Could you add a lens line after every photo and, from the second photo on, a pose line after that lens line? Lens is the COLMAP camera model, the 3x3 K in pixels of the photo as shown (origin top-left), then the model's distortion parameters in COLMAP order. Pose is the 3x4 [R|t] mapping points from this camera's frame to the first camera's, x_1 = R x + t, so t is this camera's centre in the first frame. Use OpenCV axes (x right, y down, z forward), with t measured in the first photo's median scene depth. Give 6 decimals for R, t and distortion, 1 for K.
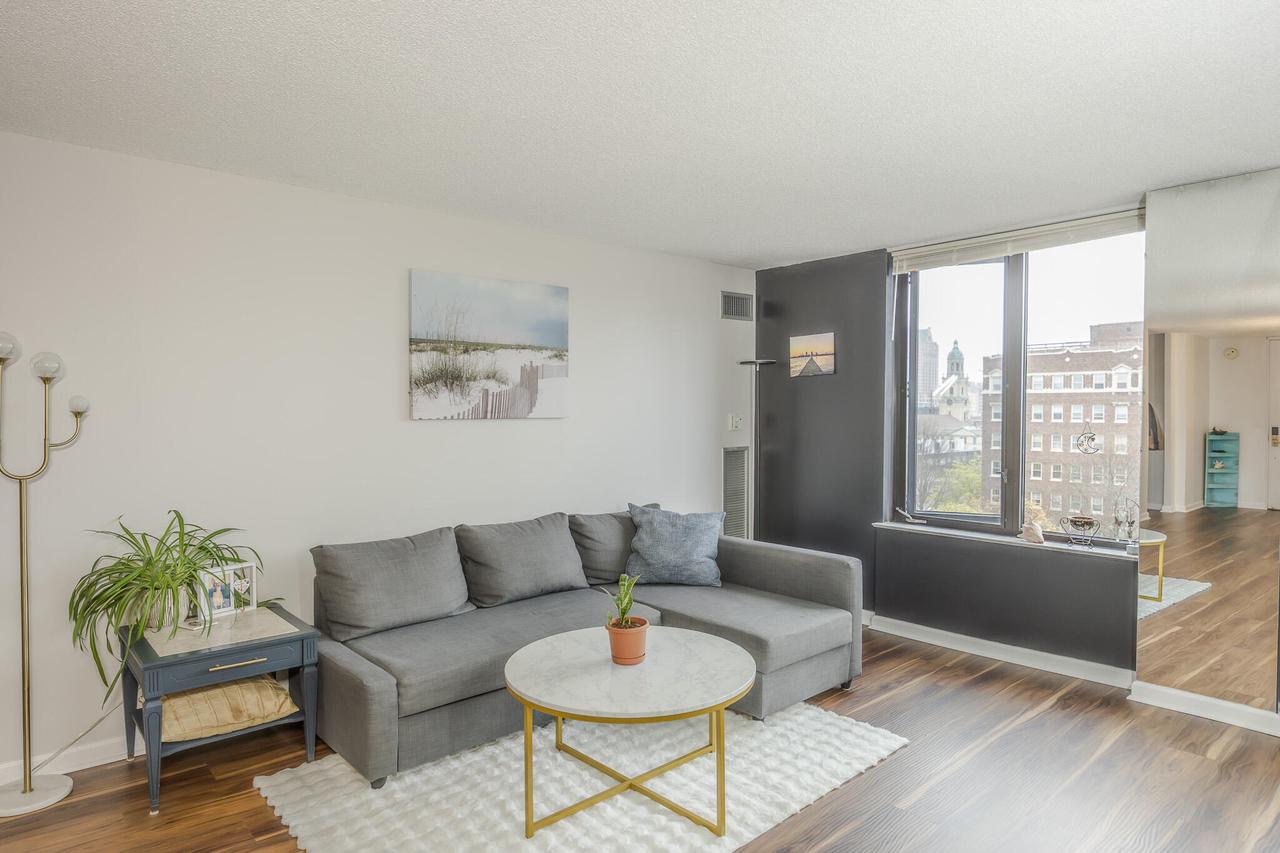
lens RADIAL K [[749.9, 0, 640.0], [0, 749.9, 426.5], [0, 0, 1]] dist [-0.003972, 0.000137]
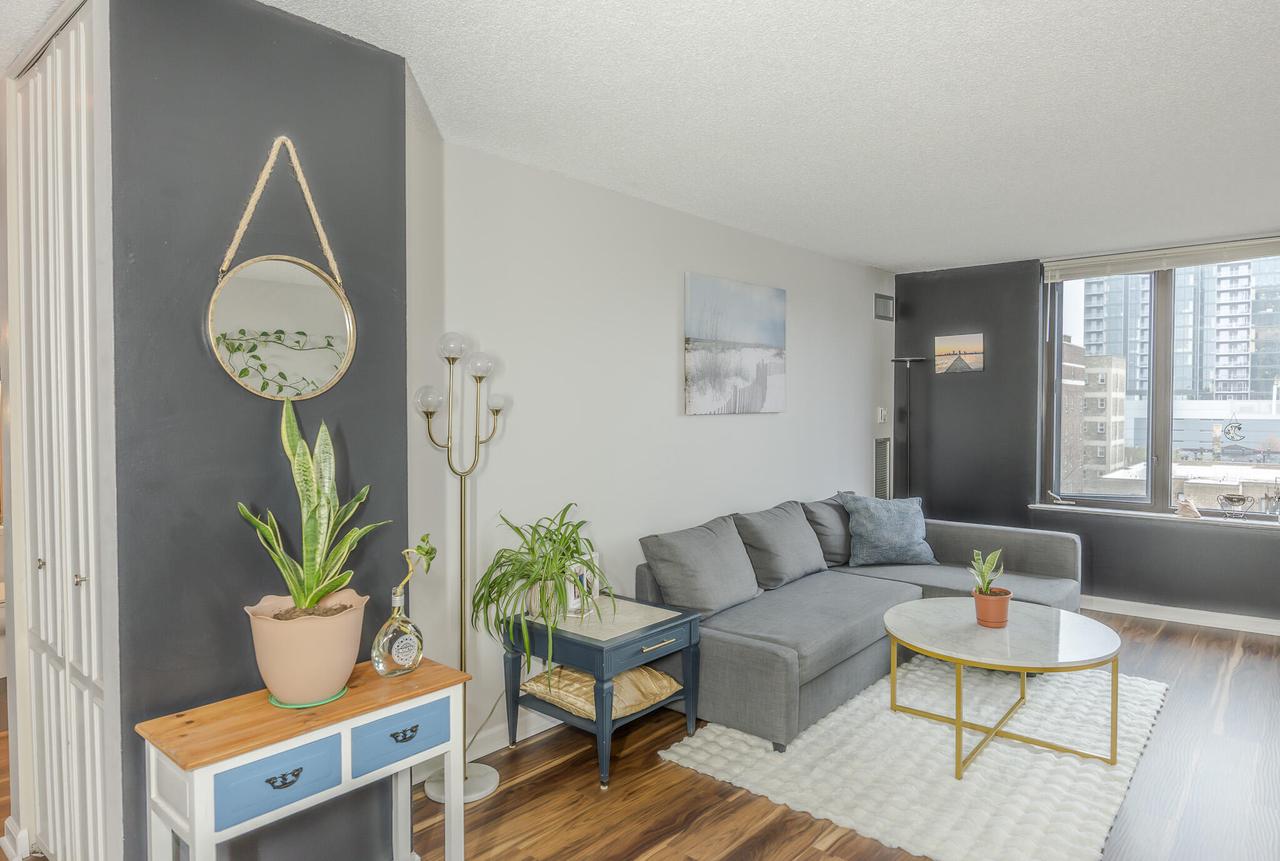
lens RADIAL K [[759.3, 0, 663.2], [0, 759.3, 426.1], [0, 0, 1]] dist [-0.011055, 0.000694]
pose [[0.989806, -0.007535, 0.142221, -0.462797], [0.006214, 0.999933, 0.009729, -0.003905], [-0.142284, -0.008746, 0.989787, -0.046226]]
